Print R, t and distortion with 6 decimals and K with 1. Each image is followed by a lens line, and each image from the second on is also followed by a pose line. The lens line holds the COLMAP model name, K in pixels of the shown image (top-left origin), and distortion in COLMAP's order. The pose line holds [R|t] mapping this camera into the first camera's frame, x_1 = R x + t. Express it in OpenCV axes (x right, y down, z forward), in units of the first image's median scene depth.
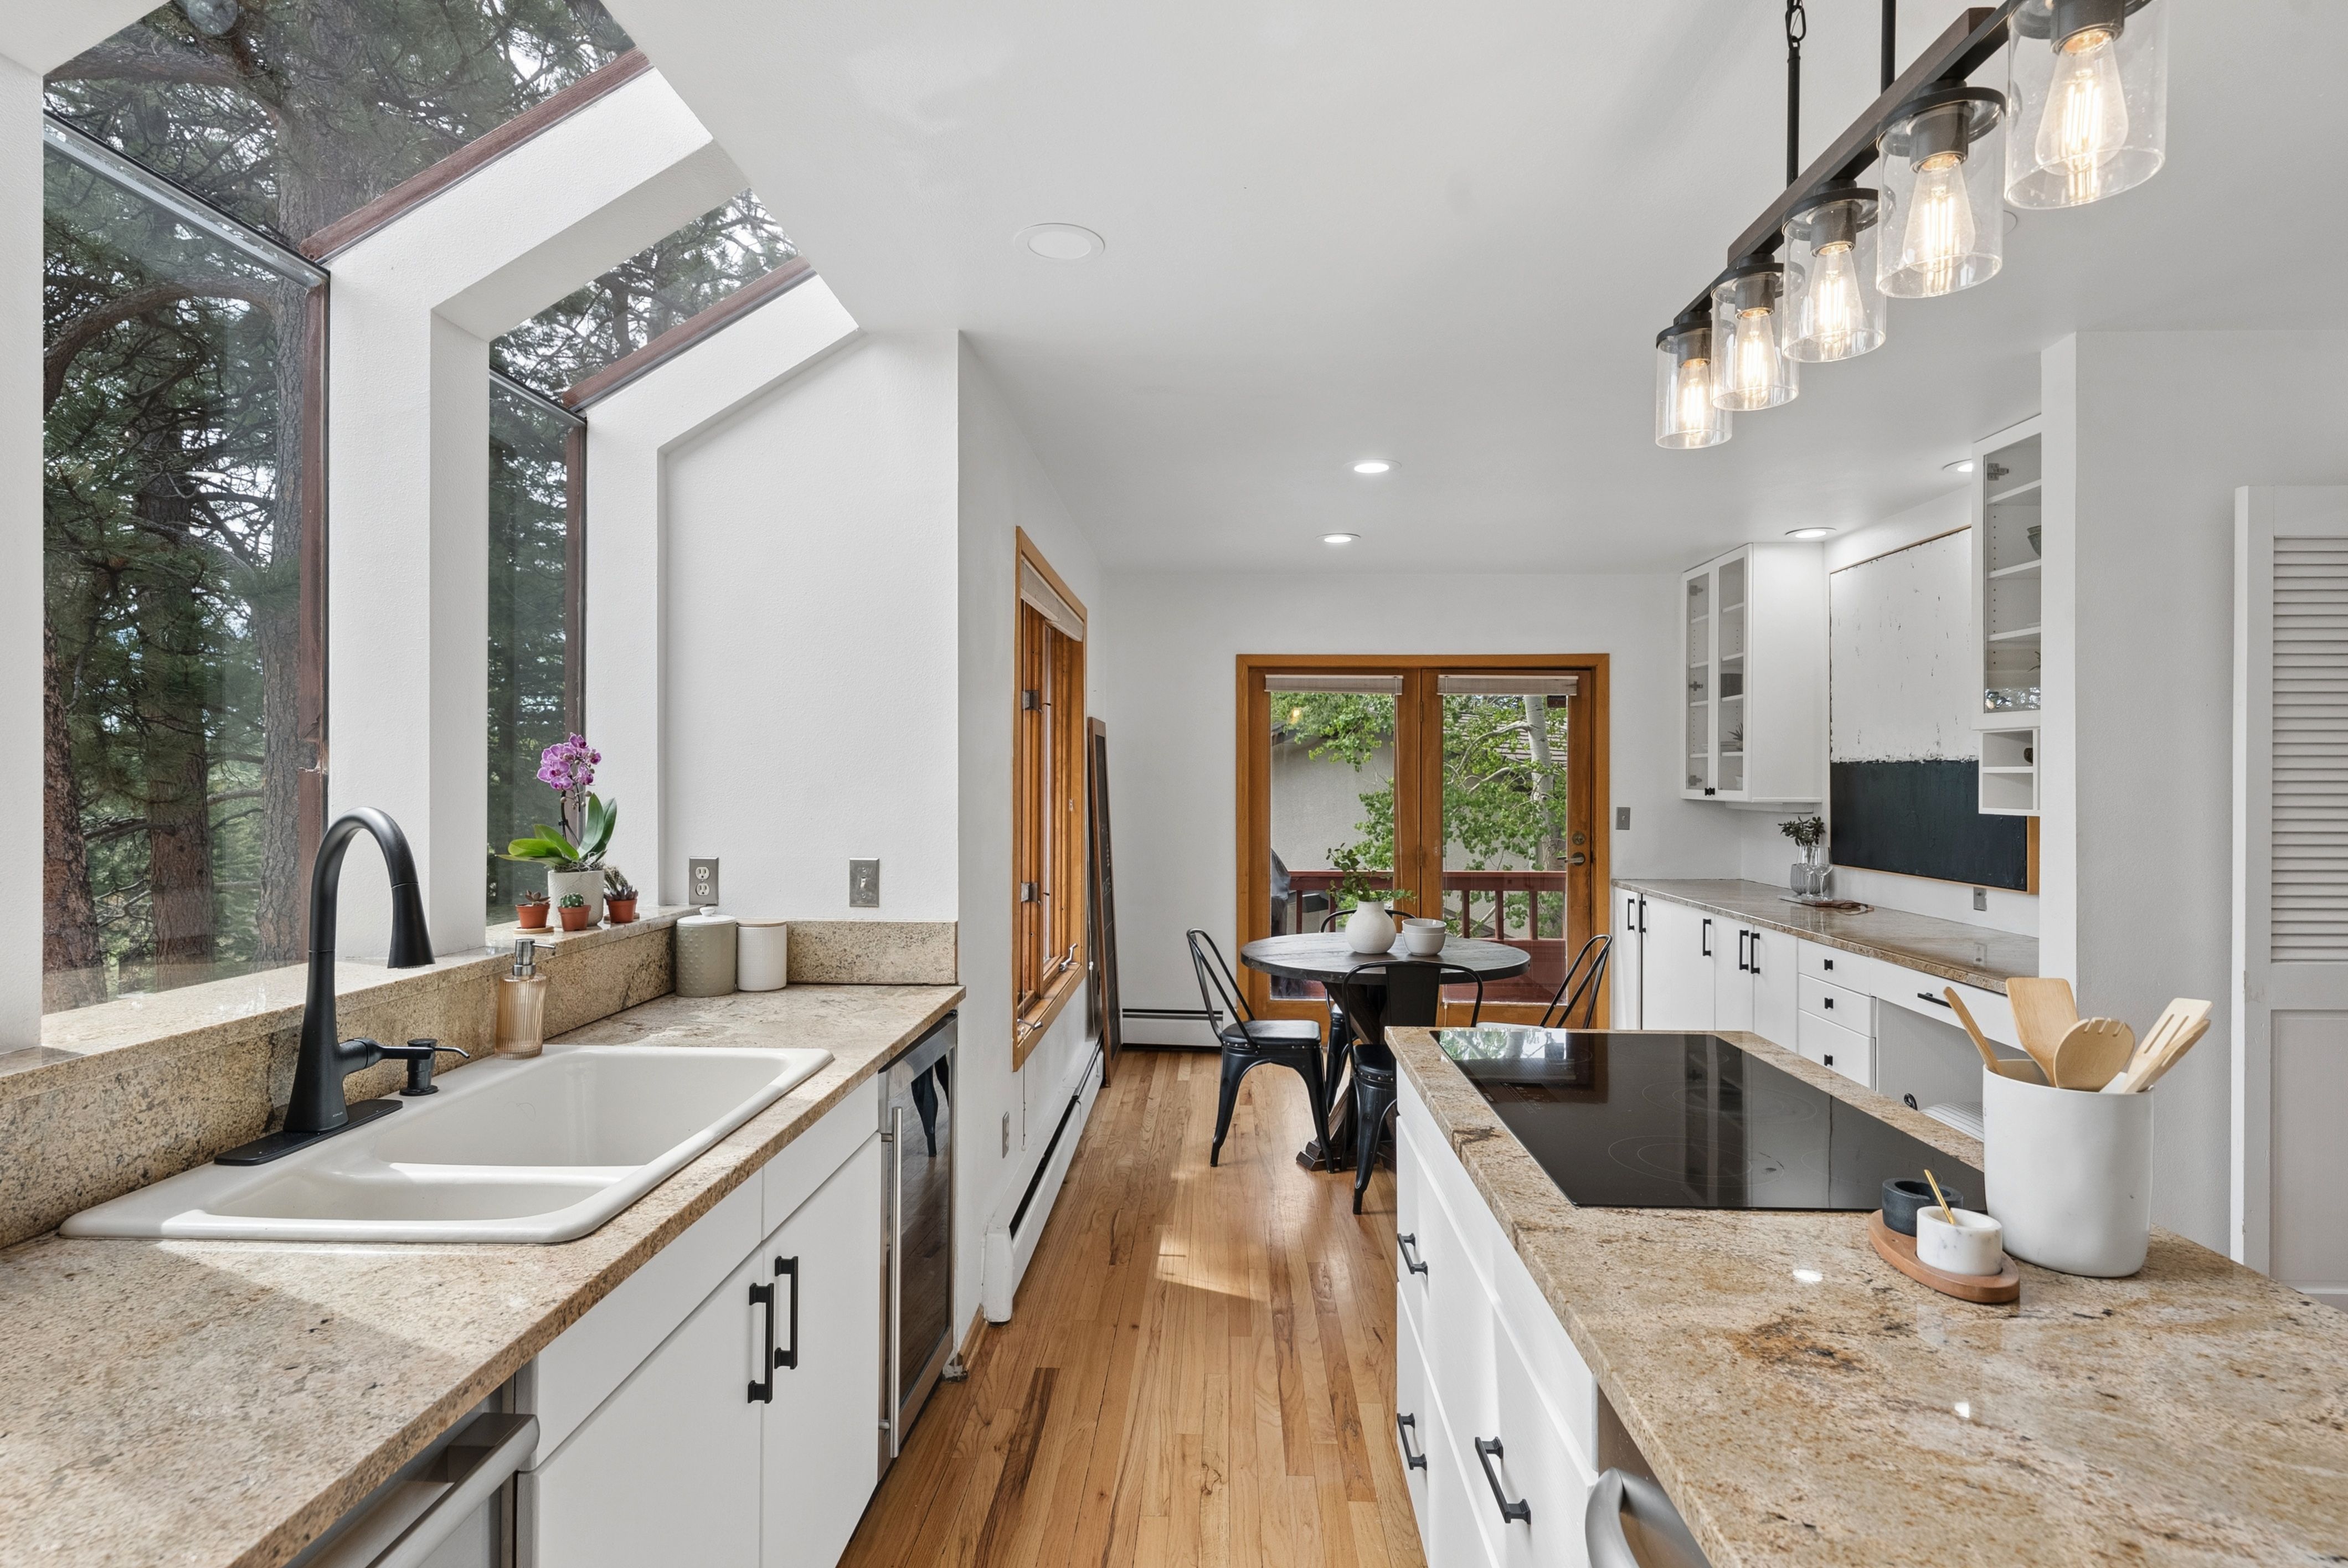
lens RADIAL K [[1188.9, 0, 1176.1], [0, 1188.9, 776.5], [0, 0, 1]] dist [0.003636, -0.000516]
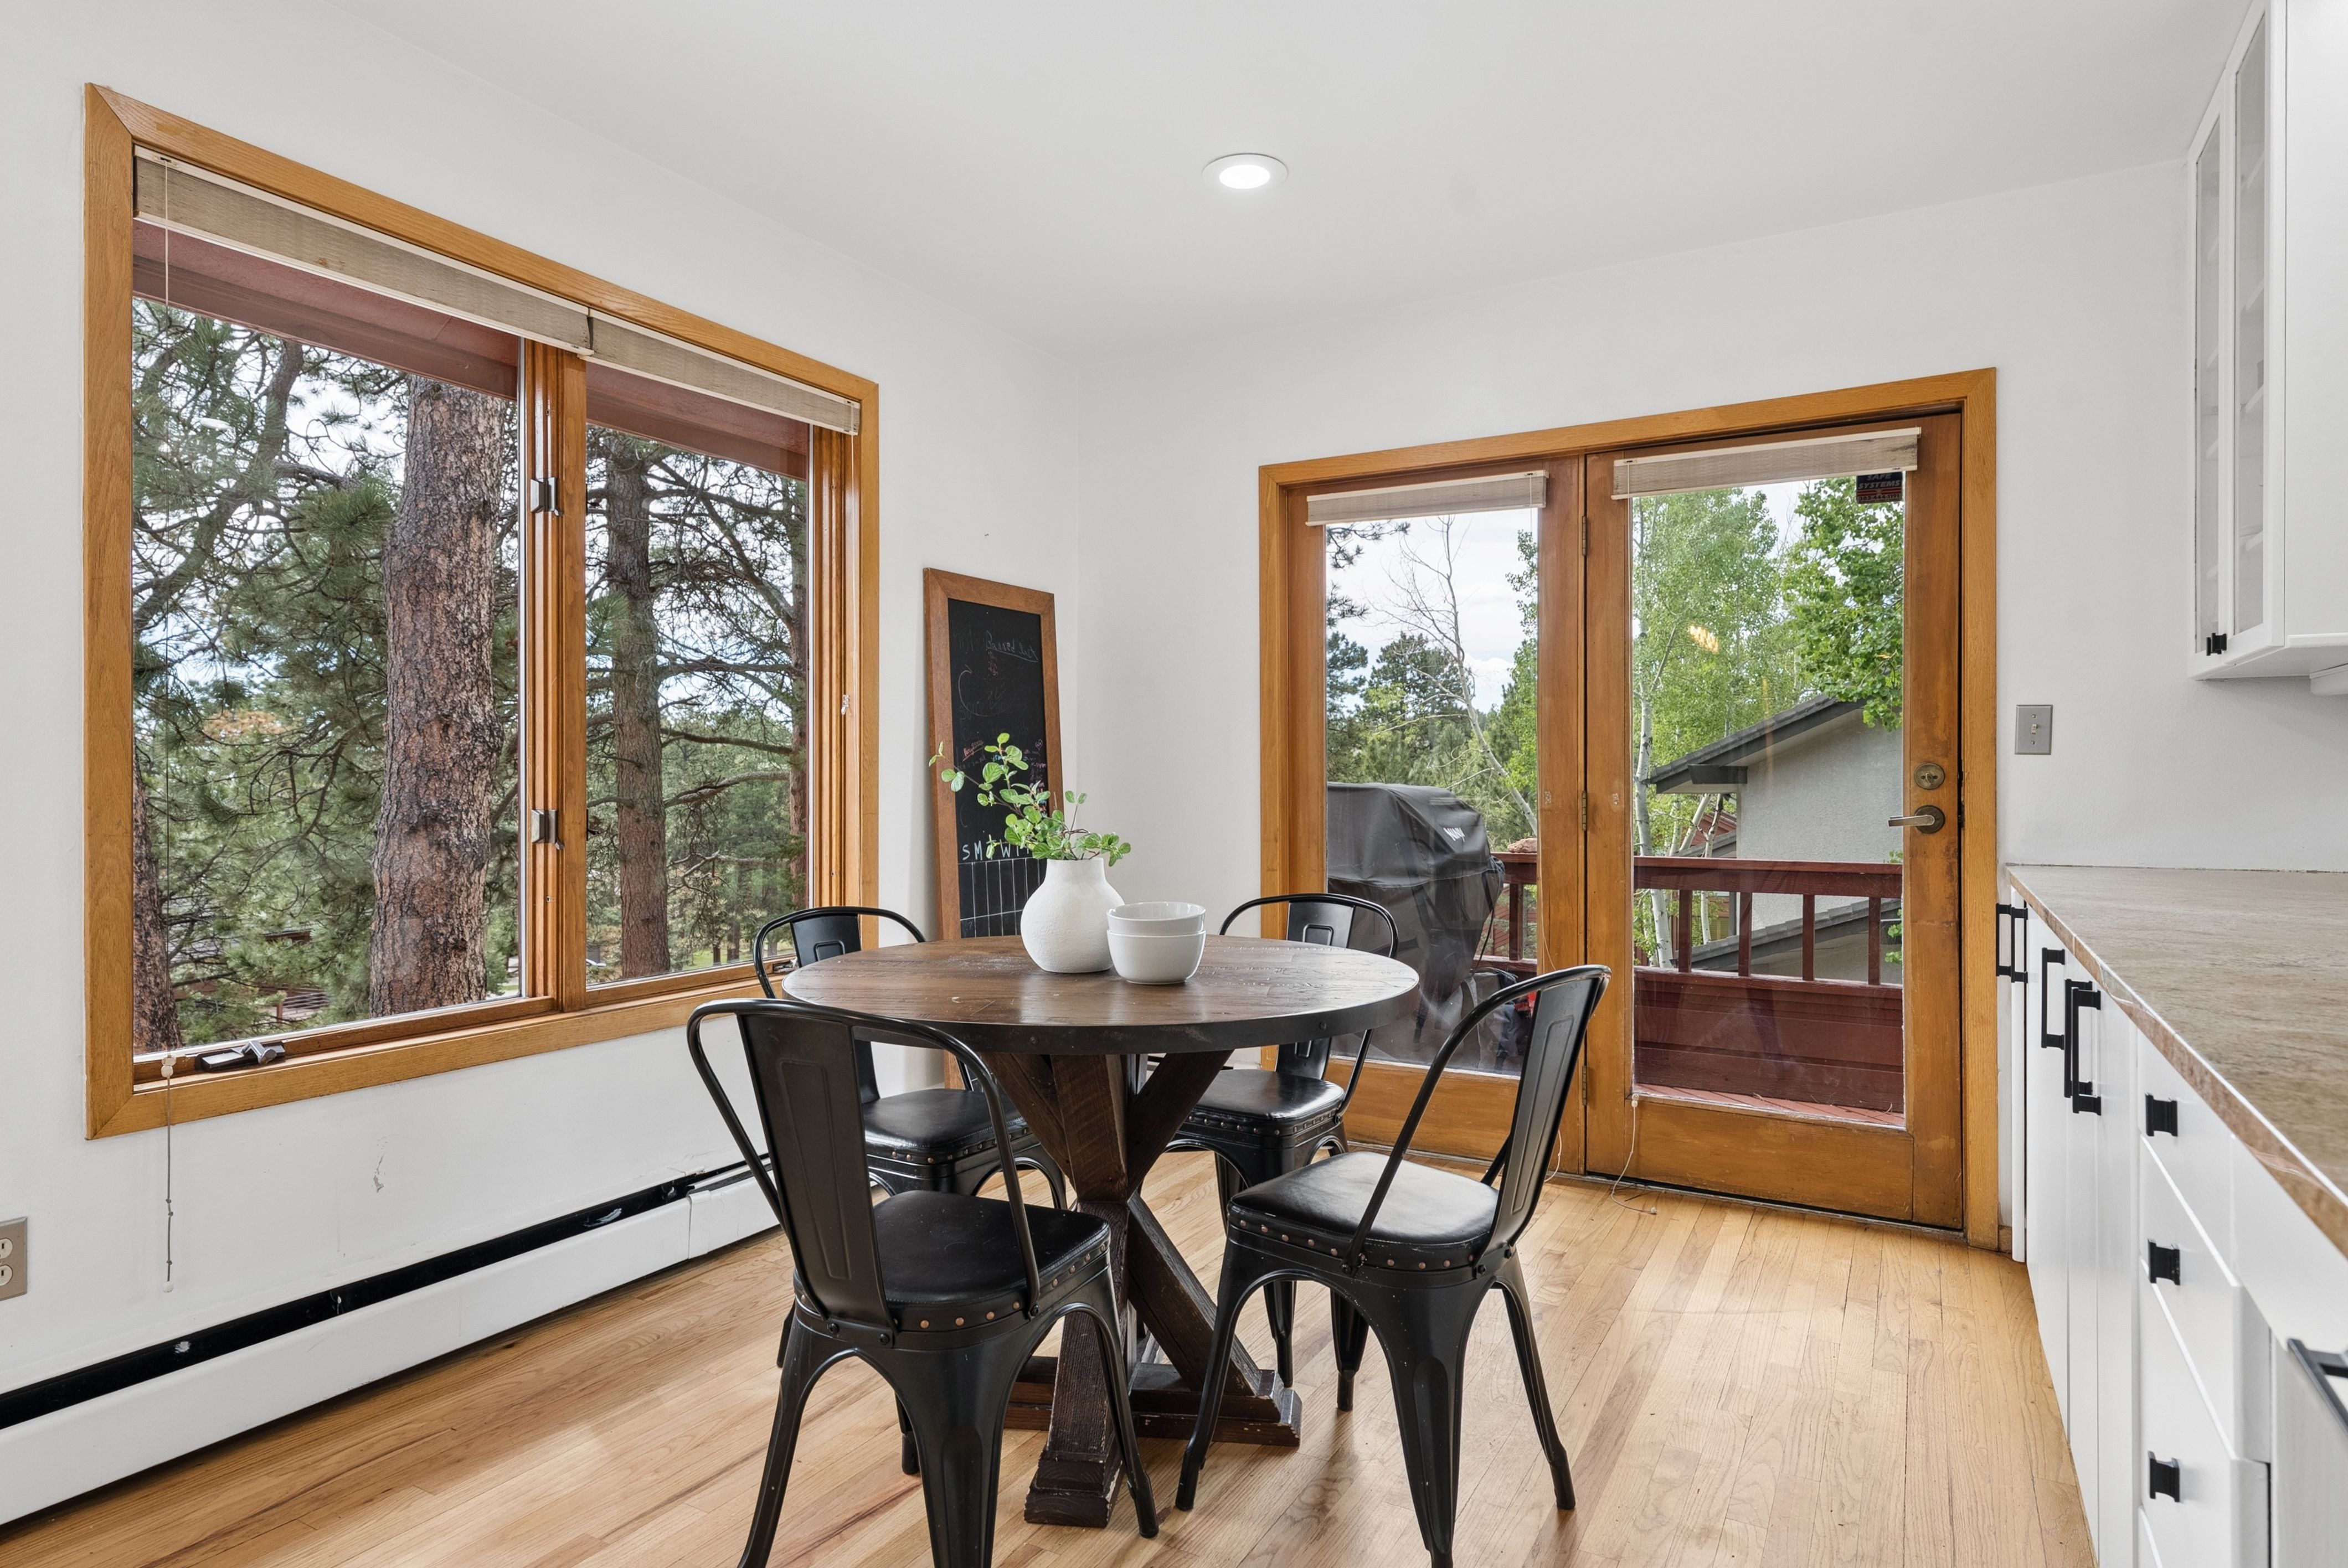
lens RADIAL K [[1301.3, 0, 1174.0], [0, 1301.3, 784.0], [0, 0, 1]] dist [0.002060, 0.000111]
pose [[0.887638, -0.001584, -0.460540, 0.311518], [0.004054, 0.999982, 0.004374, 0.052096], [0.460524, -0.005749, 0.887628, 0.408106]]
